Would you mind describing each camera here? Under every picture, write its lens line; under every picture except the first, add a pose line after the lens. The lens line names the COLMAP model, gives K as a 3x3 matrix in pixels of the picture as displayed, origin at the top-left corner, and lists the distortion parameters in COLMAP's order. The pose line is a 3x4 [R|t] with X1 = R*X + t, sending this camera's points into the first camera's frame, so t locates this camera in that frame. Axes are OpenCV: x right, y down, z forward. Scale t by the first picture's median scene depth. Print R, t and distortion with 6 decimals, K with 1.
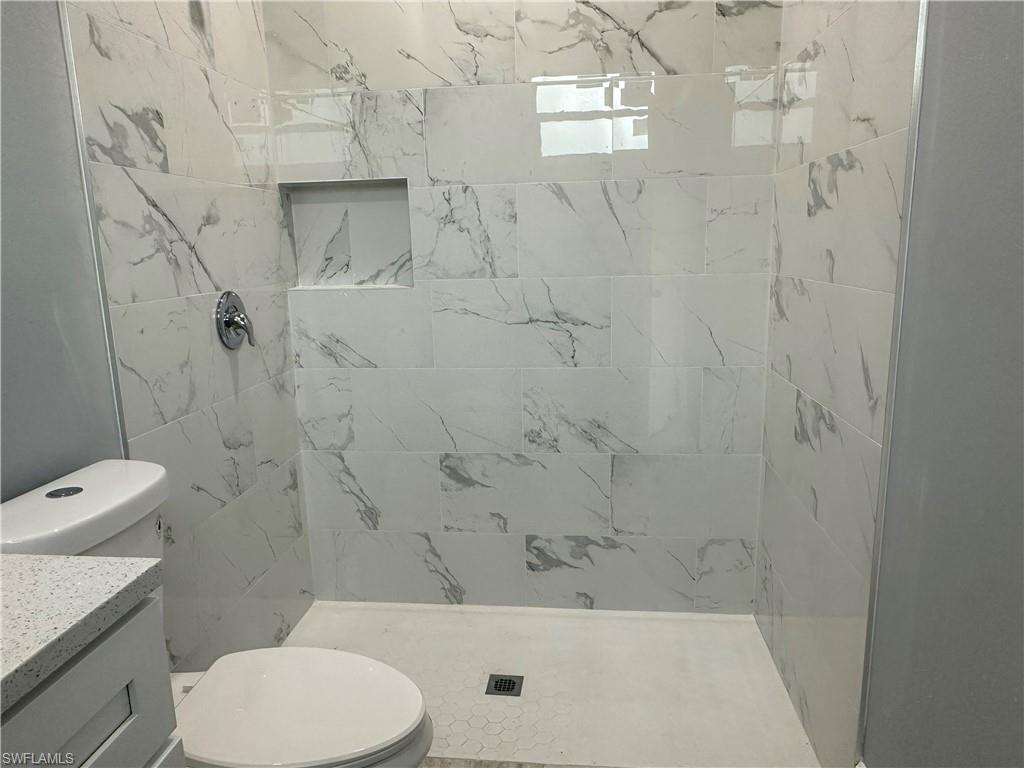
lens RADIAL K [[728.6, 0, 513.2], [0, 728.6, 393.4], [0, 0, 1]] dist [0.046767, -0.056358]
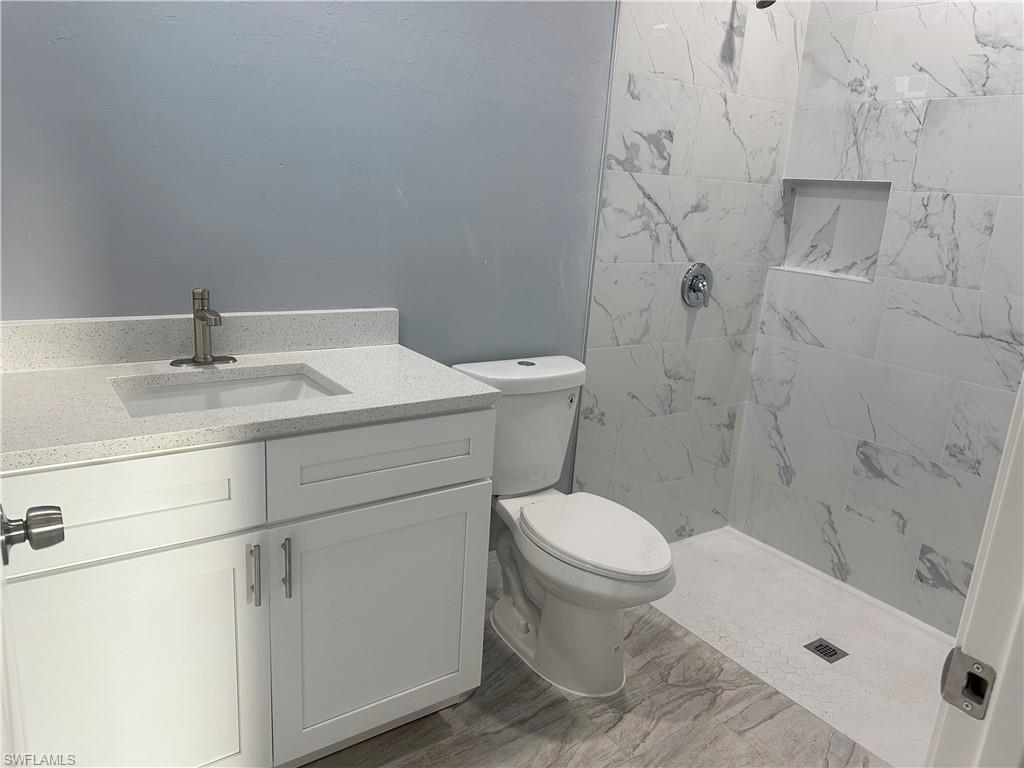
lens RADIAL K [[728.6, 0, 522.7], [0, 728.6, 377.3], [0, 0, 1]] dist [0.046767, -0.056358]
pose [[0.676292, 0.253190, -0.691754, 0.306412], [-0.232822, 0.964405, 0.125366, -0.026716], [0.698873, 0.076271, 0.711168, -0.123285]]
